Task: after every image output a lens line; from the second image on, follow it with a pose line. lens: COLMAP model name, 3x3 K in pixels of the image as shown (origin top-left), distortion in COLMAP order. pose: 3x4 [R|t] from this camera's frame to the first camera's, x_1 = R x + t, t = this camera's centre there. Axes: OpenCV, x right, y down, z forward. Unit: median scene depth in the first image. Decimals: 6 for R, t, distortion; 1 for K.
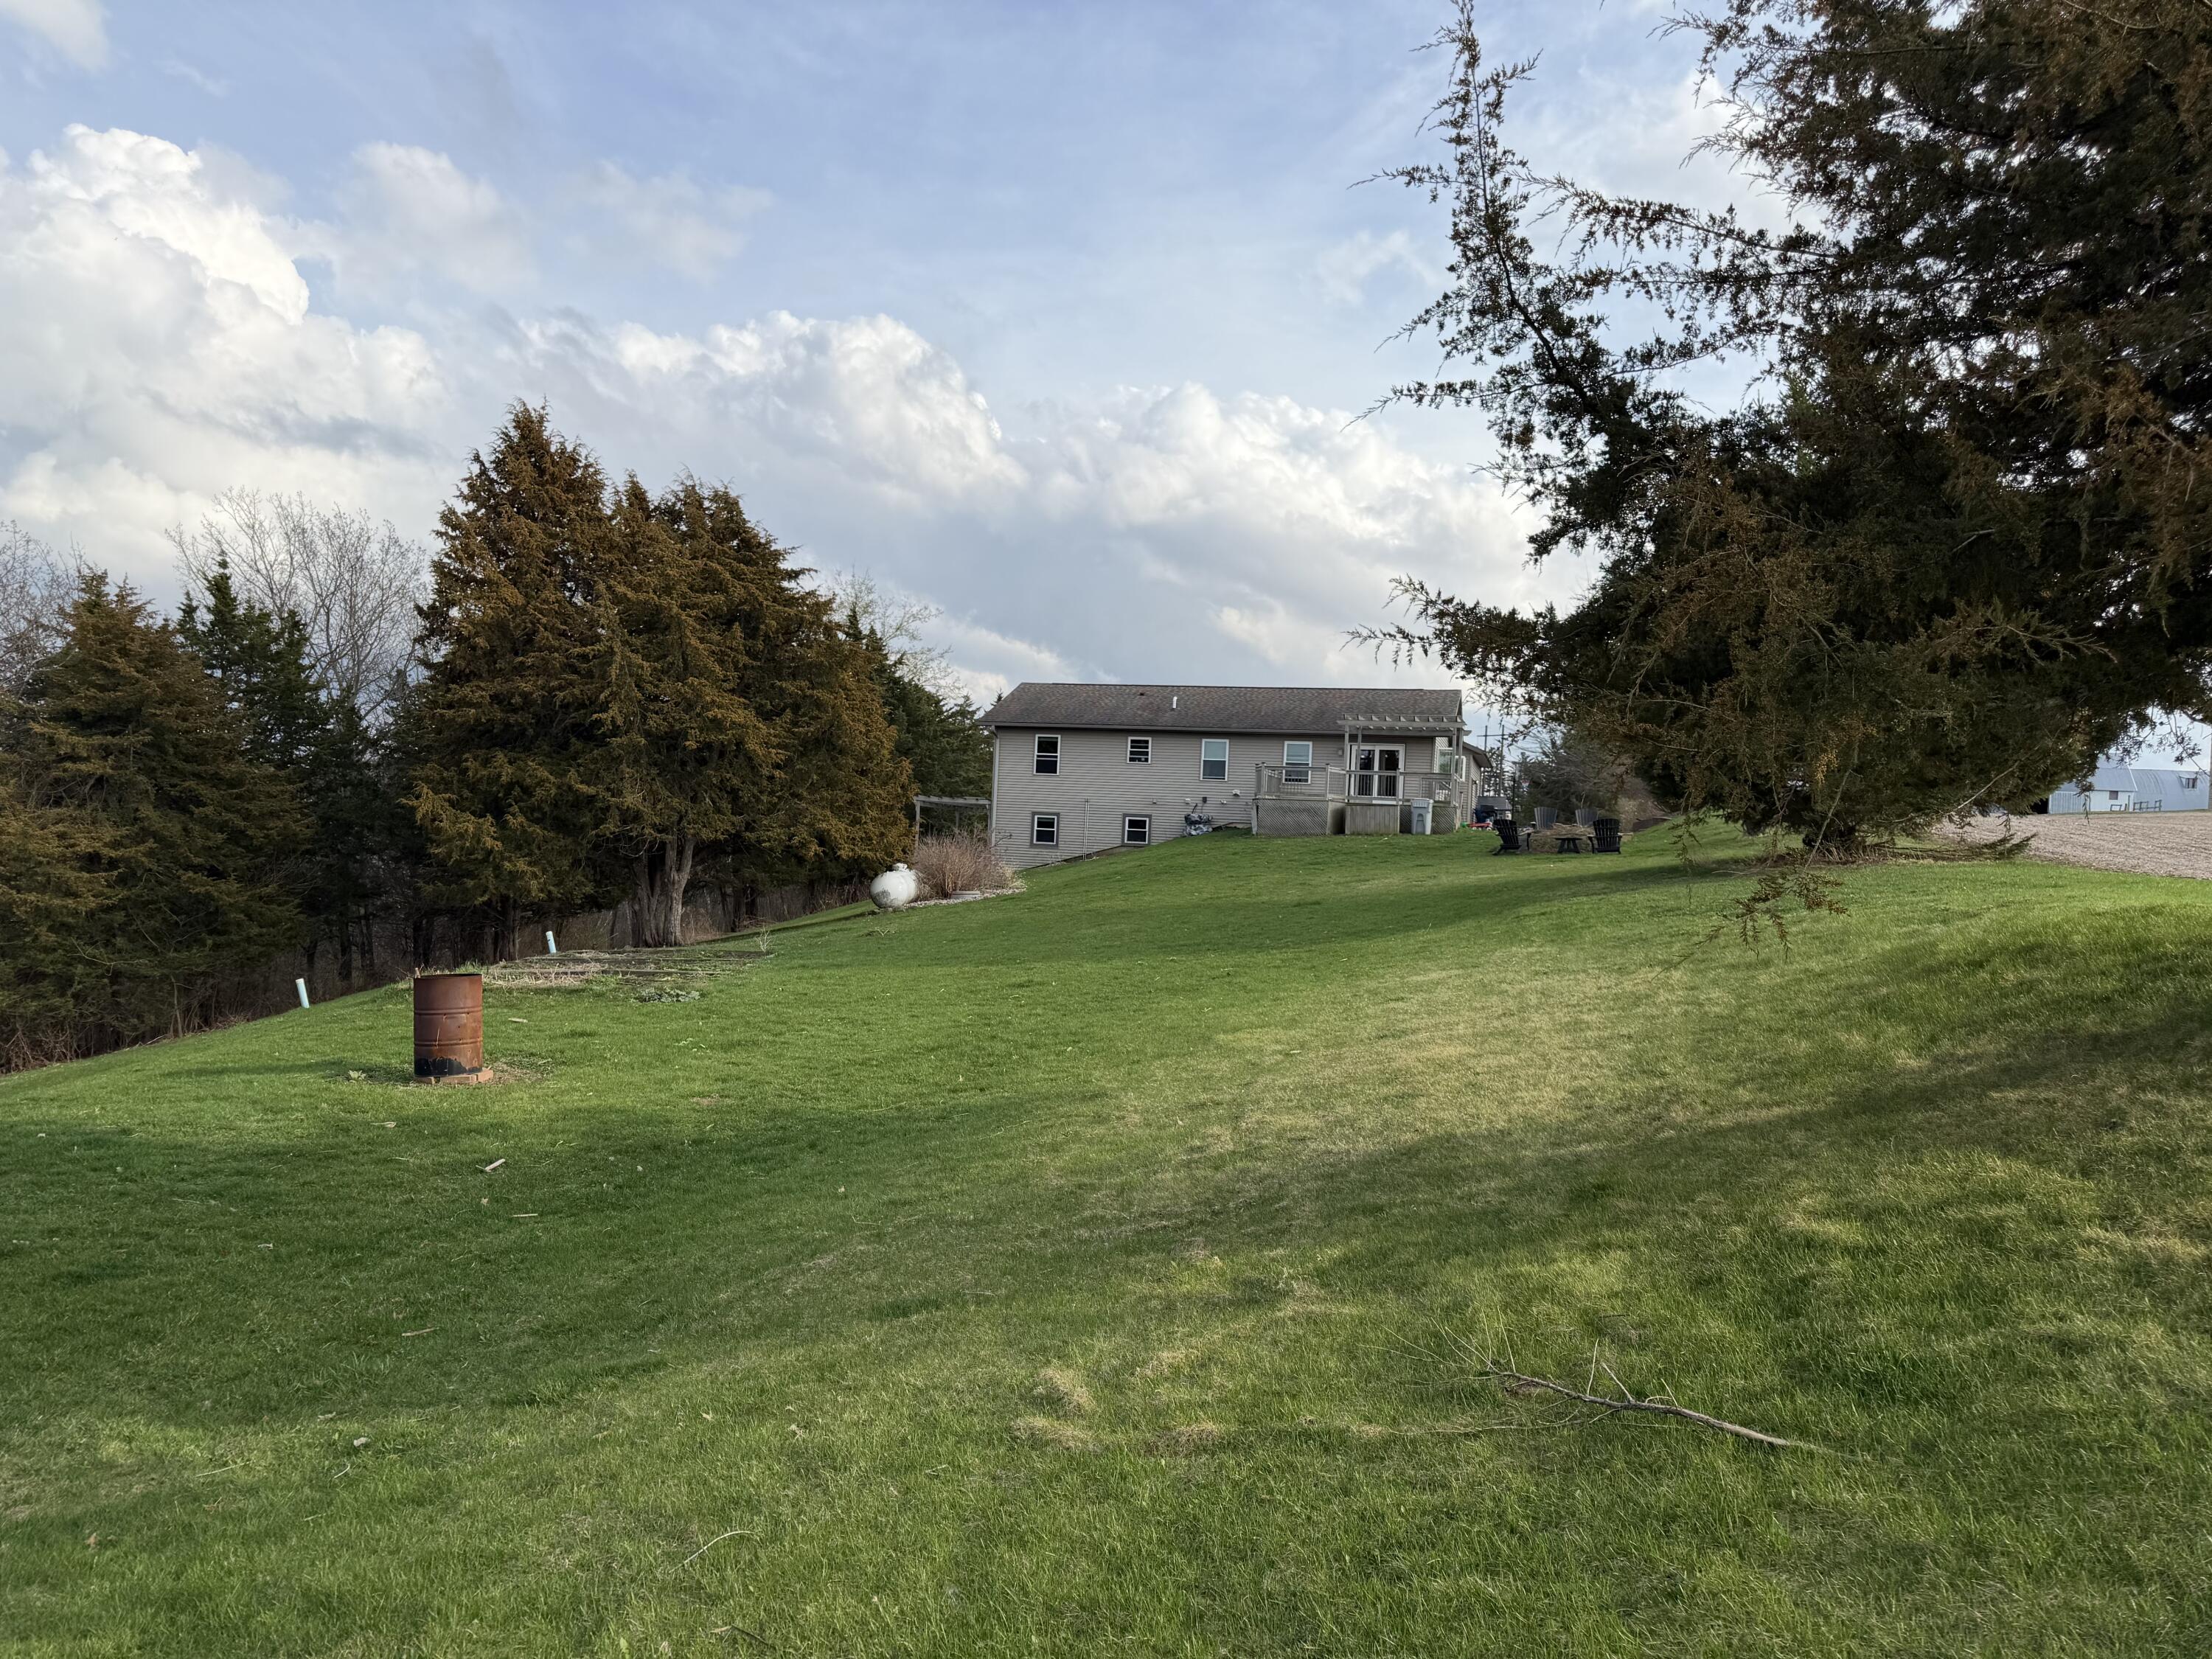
lens RADIAL K [[1547.8, 0, 1104.0], [0, 1547.8, 821.2], [0, 0, 1]] dist [0.000140, -0.009391]
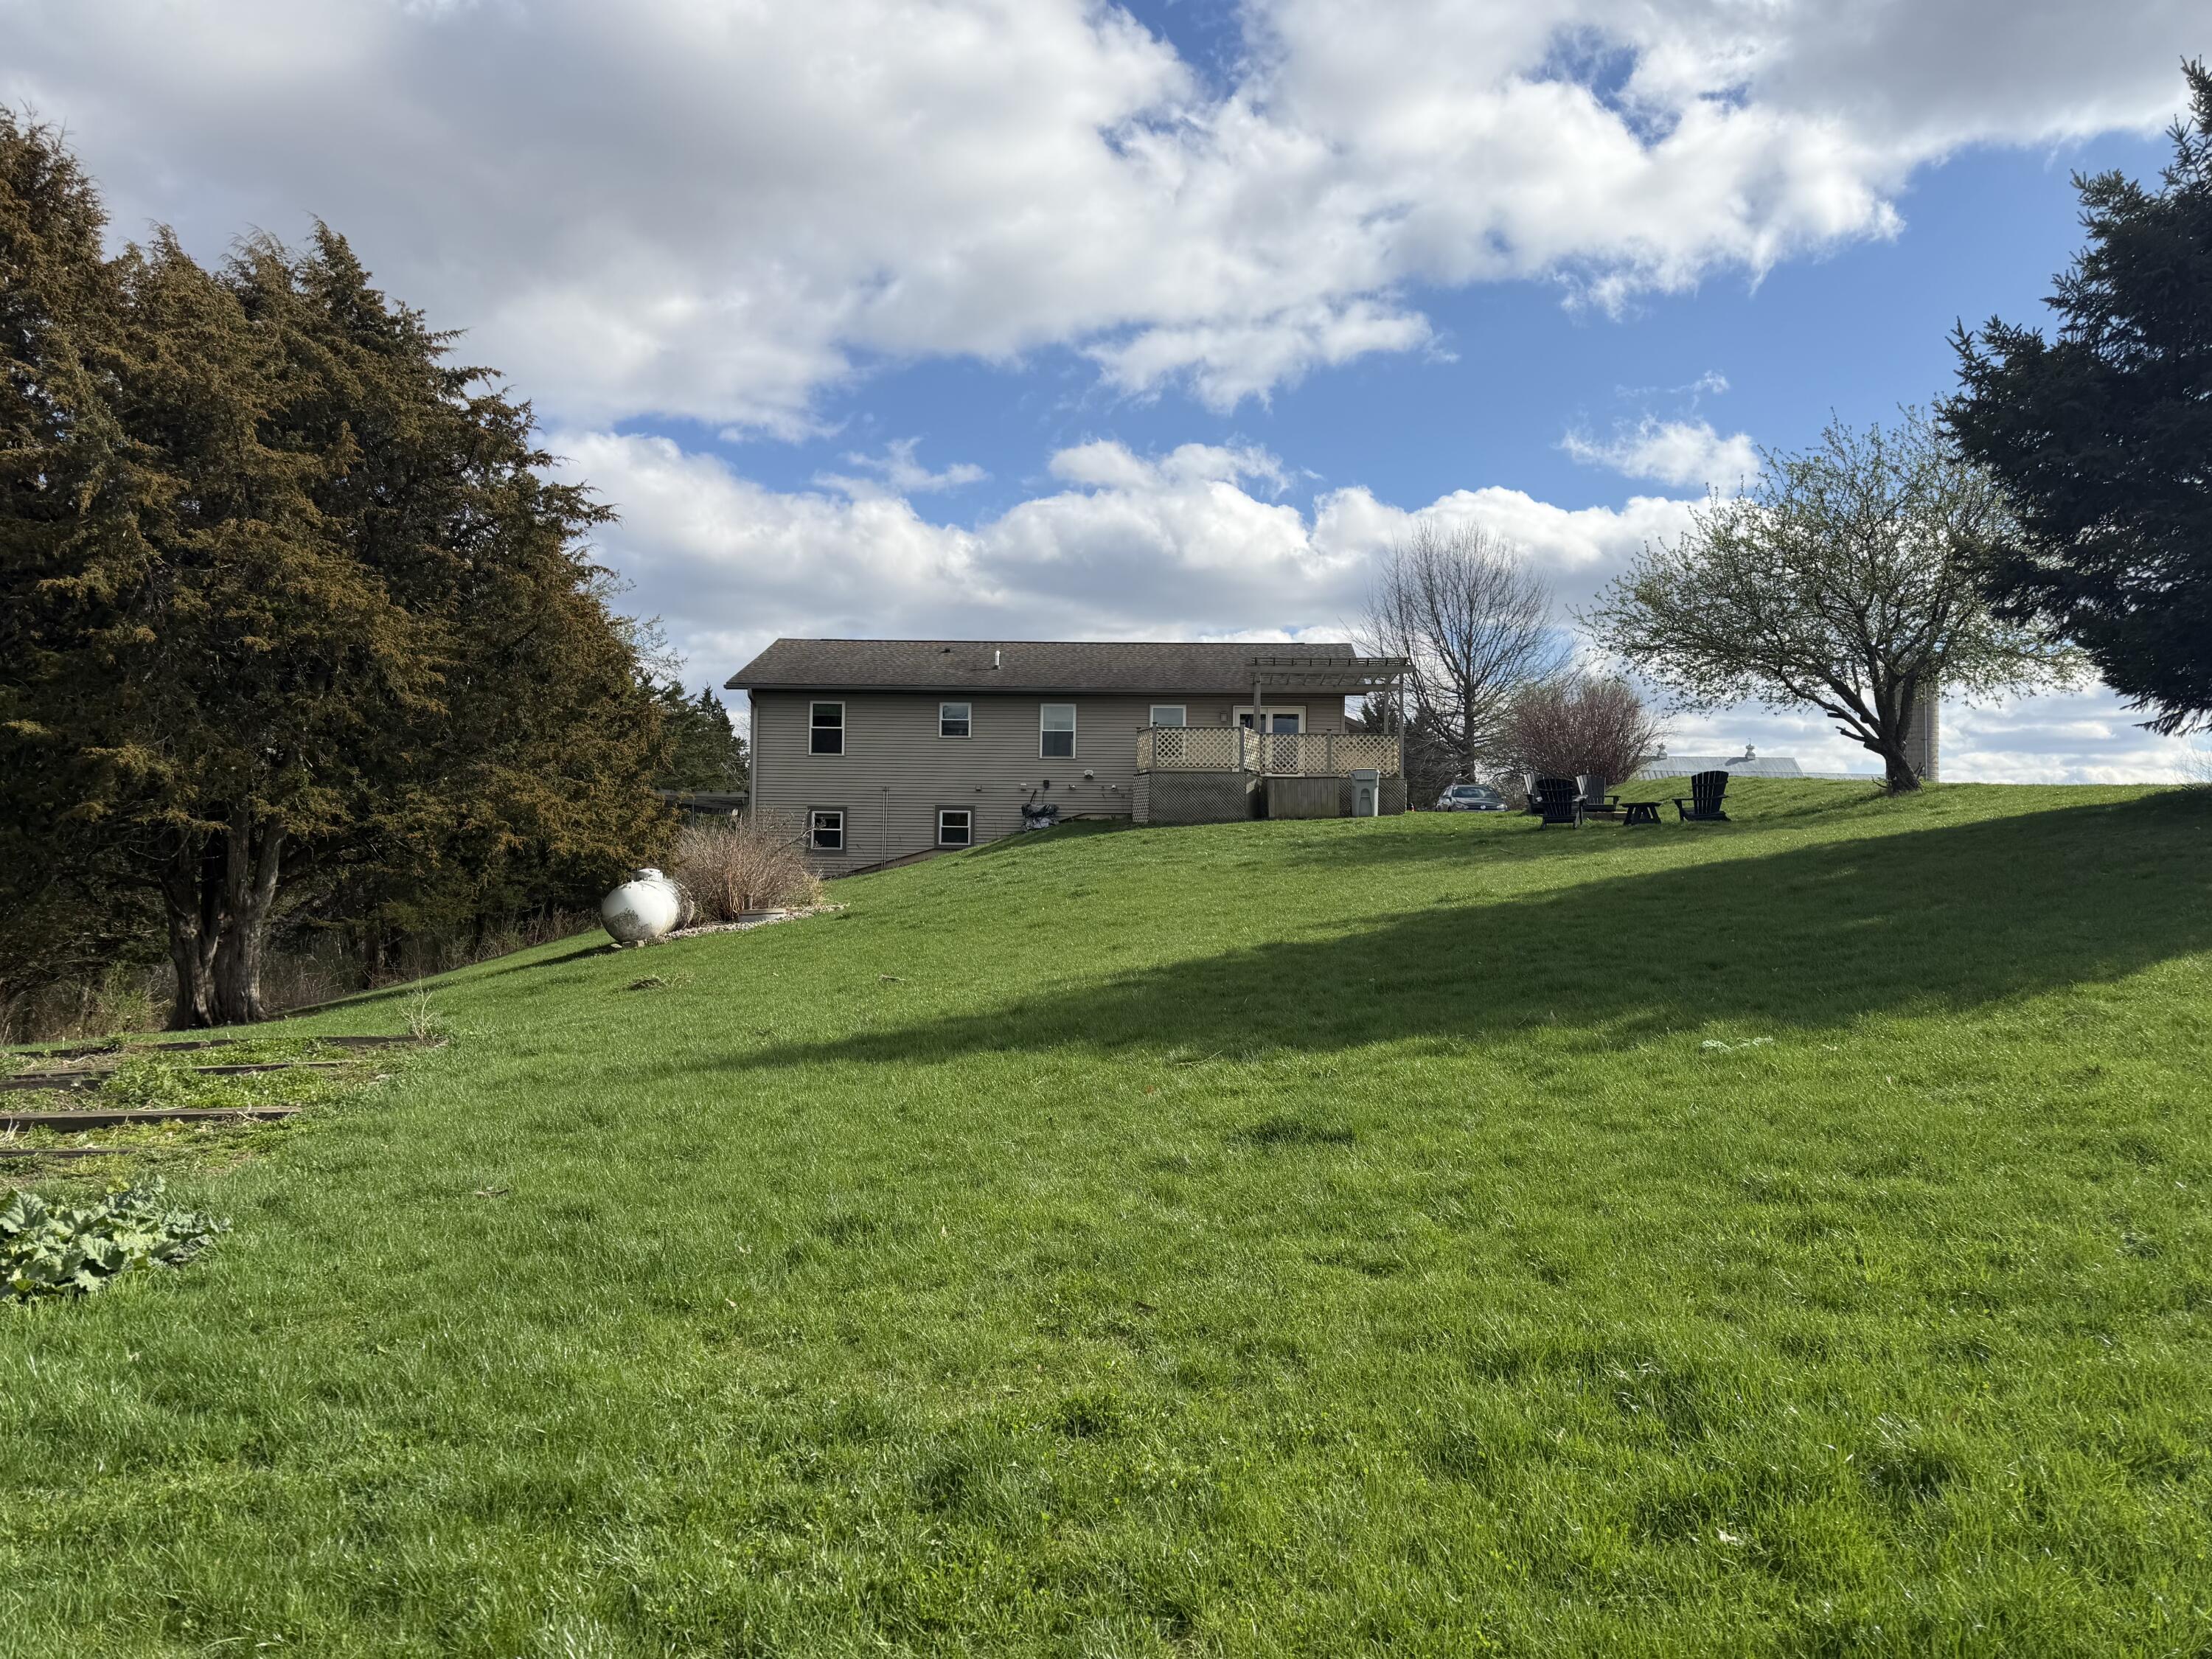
lens RADIAL K [[1547.8, 0, 1112.3], [0, 1547.8, 844.3], [0, 0, 1]] dist [0.000140, -0.009391]
pose [[0.979035, -0.023454, 0.202336, -0.077054], [0.024348, 0.999702, -0.001928, 0.023942], [-0.202231, 0.006814, 0.979314, 0.363902]]
